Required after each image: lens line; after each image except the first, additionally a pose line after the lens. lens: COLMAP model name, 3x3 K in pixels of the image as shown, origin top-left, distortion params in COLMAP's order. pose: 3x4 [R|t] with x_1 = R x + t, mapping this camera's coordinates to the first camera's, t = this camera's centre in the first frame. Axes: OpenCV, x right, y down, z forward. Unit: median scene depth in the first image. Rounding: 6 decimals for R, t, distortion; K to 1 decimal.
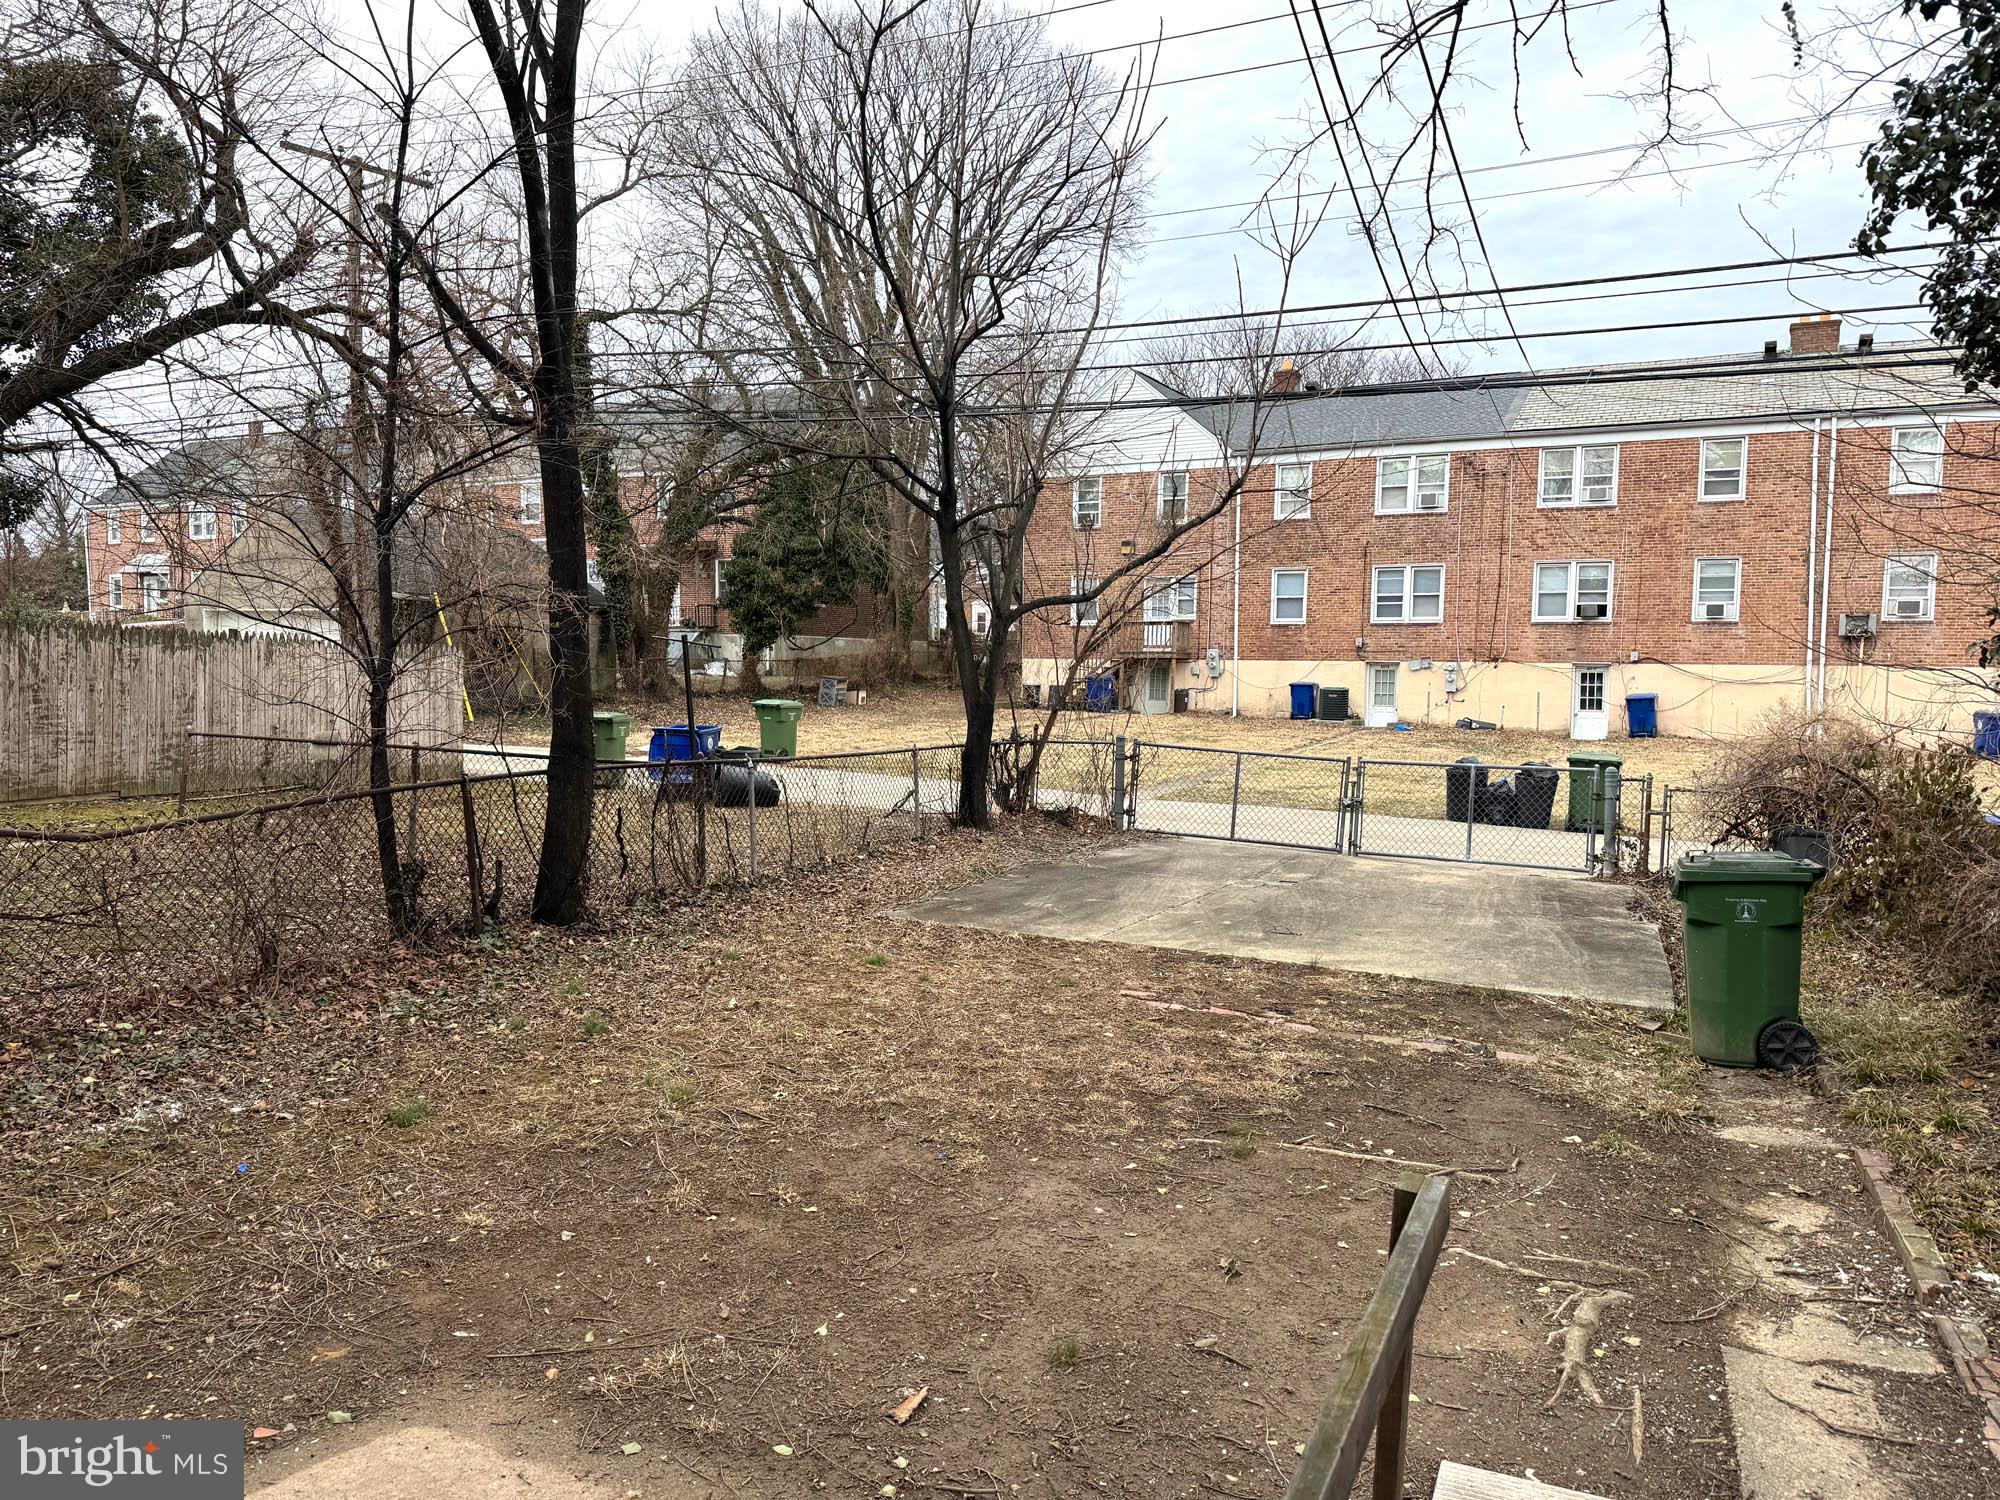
lens RADIAL K [[1539.0, 0, 883.6], [0, 1539.0, 744.1], [0, 0, 1]] dist [0.147048, -0.220647]
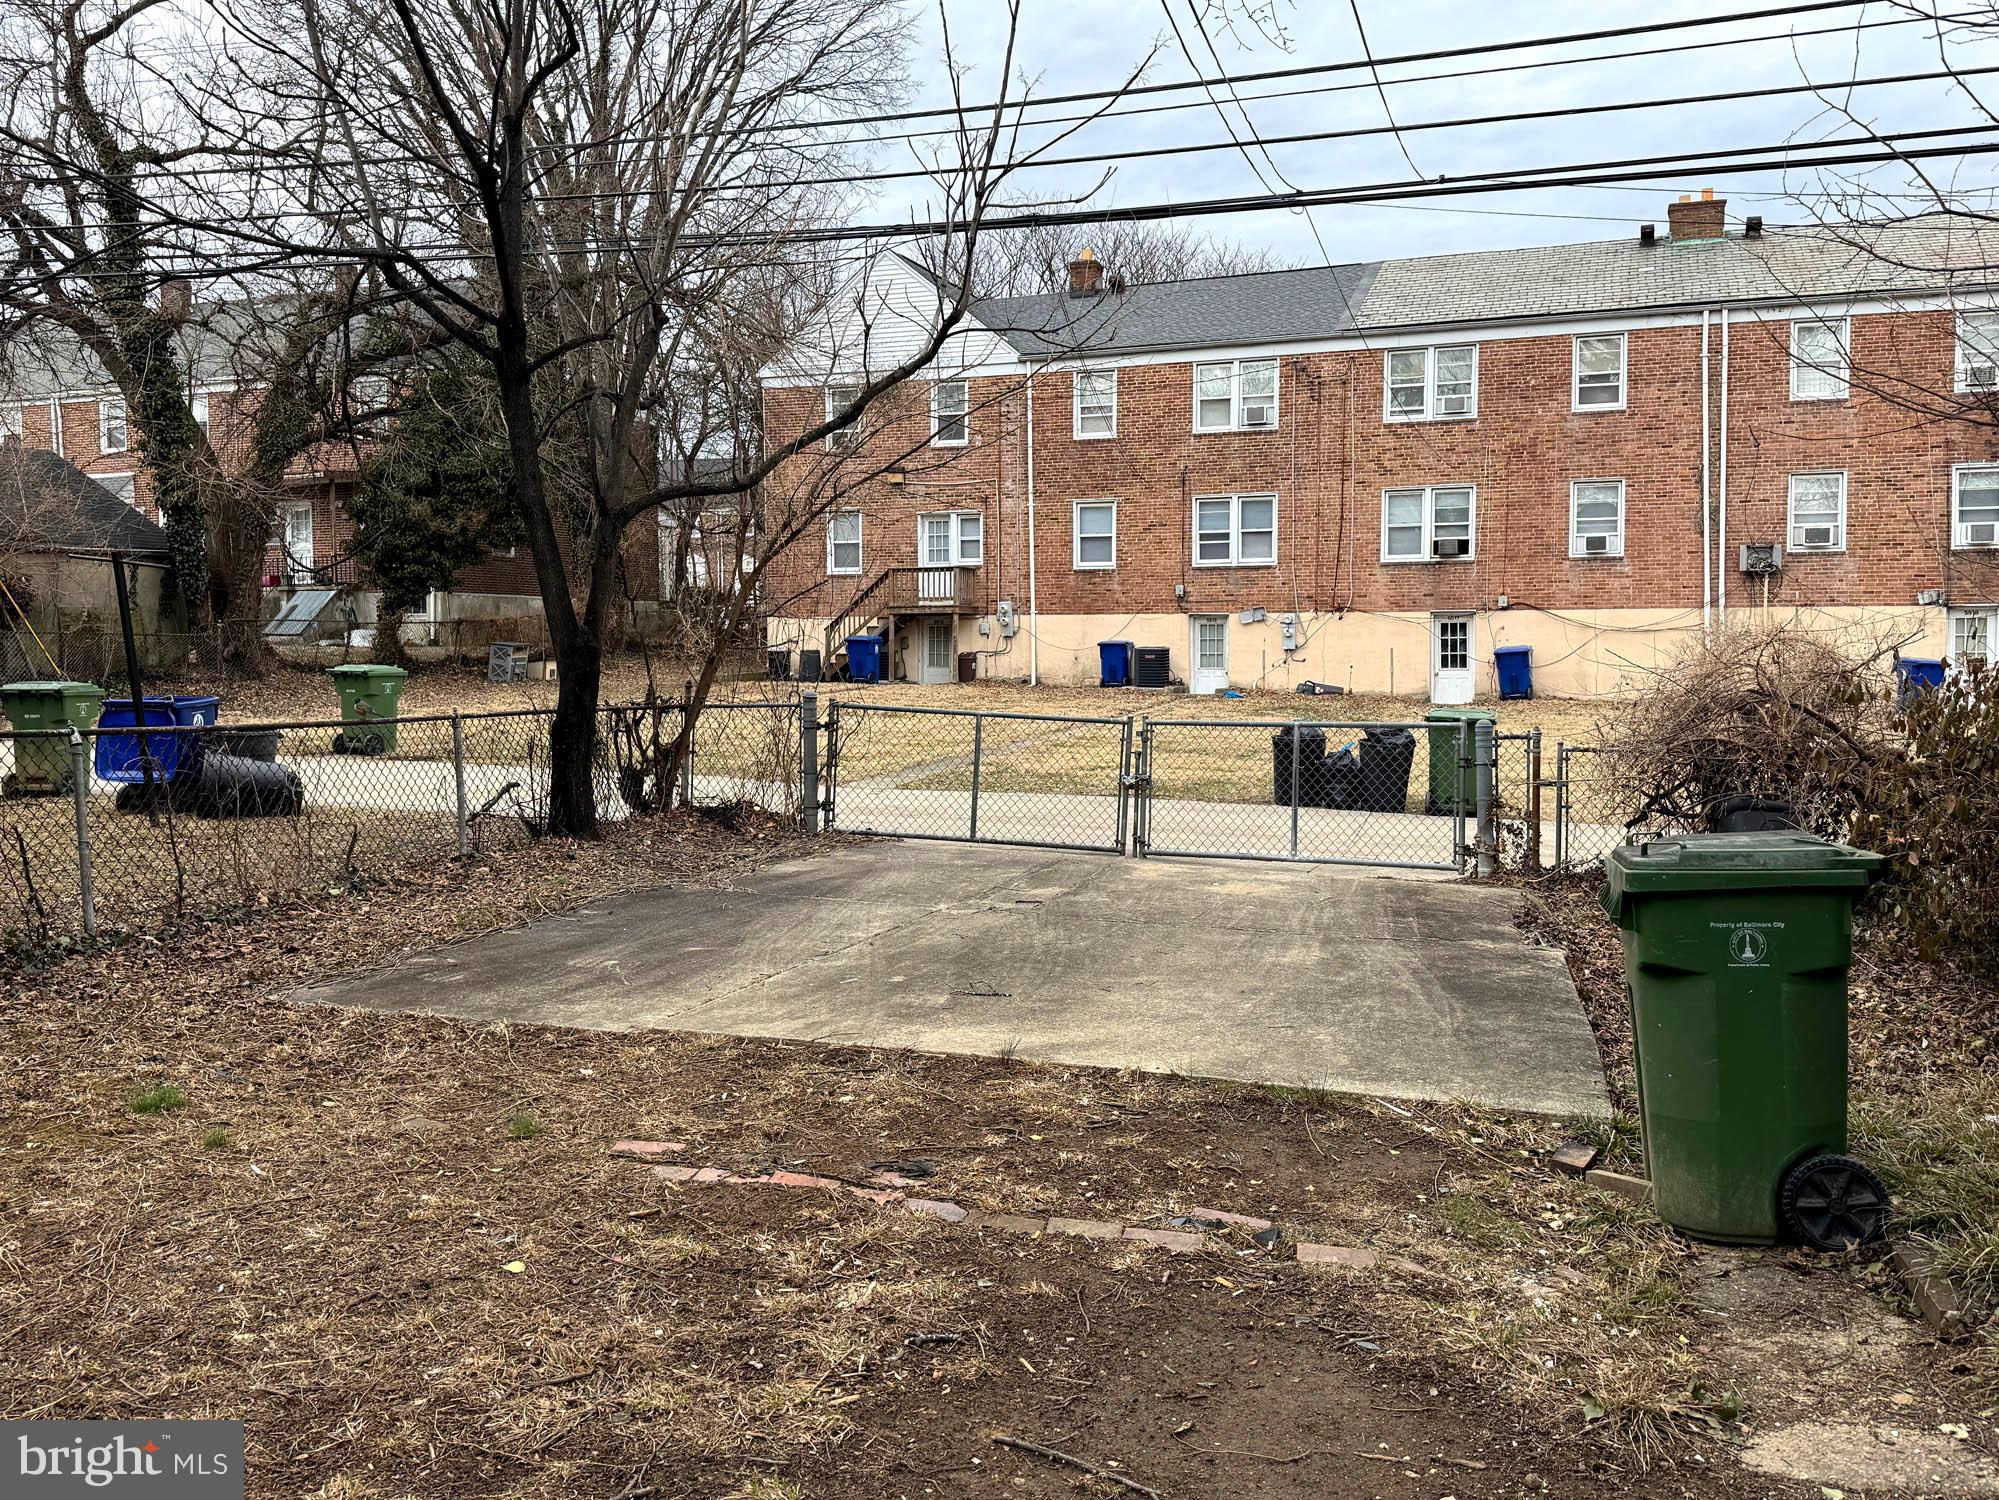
lens RADIAL K [[1398.7, 0, 1001.3], [0, 1398.7, 711.8], [0, 0, 1]] dist [0.127393, -0.157891]
pose [[0.993547, -0.021755, 0.111313, 0.169188], [0.025697, 0.999088, -0.034106, 0.025828], [-0.110470, 0.036746, 0.993200, 0.374335]]
